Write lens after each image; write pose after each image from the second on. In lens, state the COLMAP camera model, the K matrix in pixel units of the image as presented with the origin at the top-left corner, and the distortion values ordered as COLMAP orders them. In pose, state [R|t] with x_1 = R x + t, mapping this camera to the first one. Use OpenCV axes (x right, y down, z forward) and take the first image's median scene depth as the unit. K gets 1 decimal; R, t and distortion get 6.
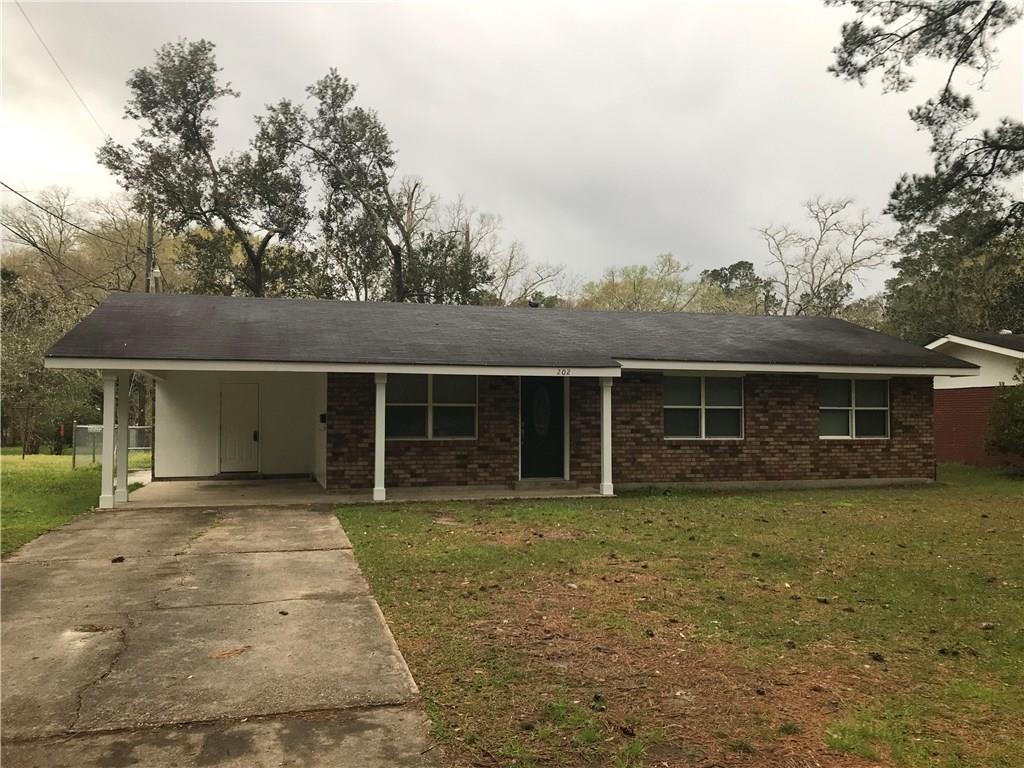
lens RADIAL K [[849.3, 0, 514.1], [0, 849.3, 384.3], [0, 0, 1]] dist [0.046549, 0.002661]
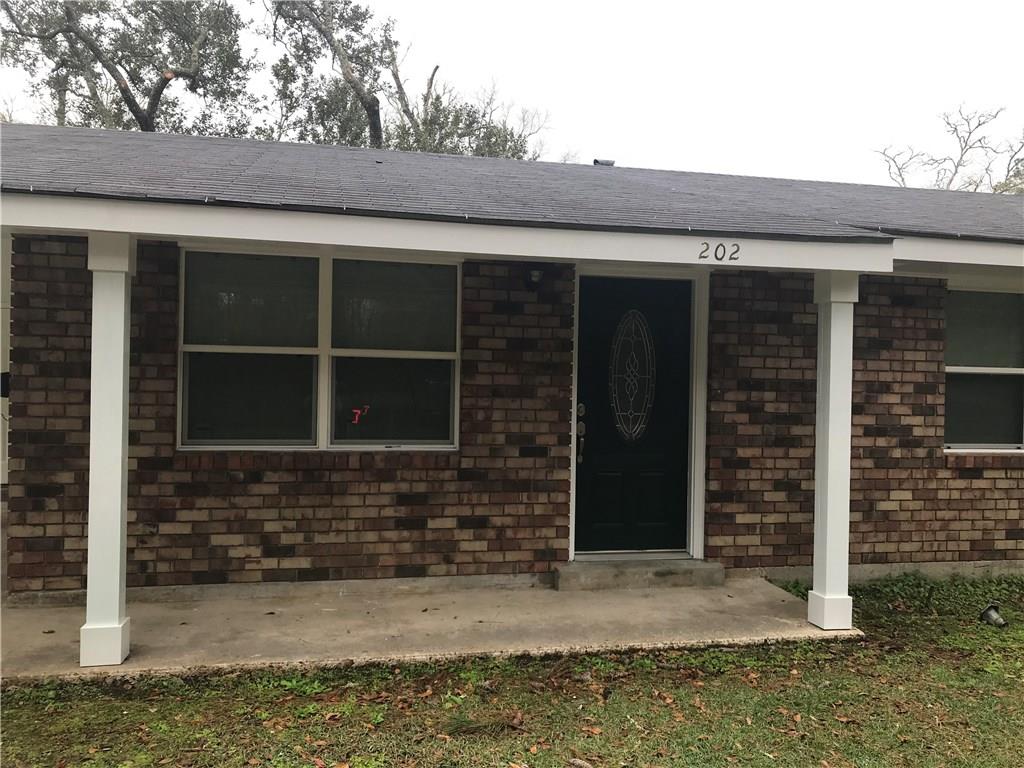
lens RADIAL K [[849.3, 0, 513.2], [0, 849.3, 388.5], [0, 0, 1]] dist [0.046549, 0.002661]
pose [[0.998169, 0.018365, -0.057631, 0.001411], [-0.015458, 0.998605, 0.050481, 0.019684], [0.058478, -0.049498, 0.997061, 0.633135]]
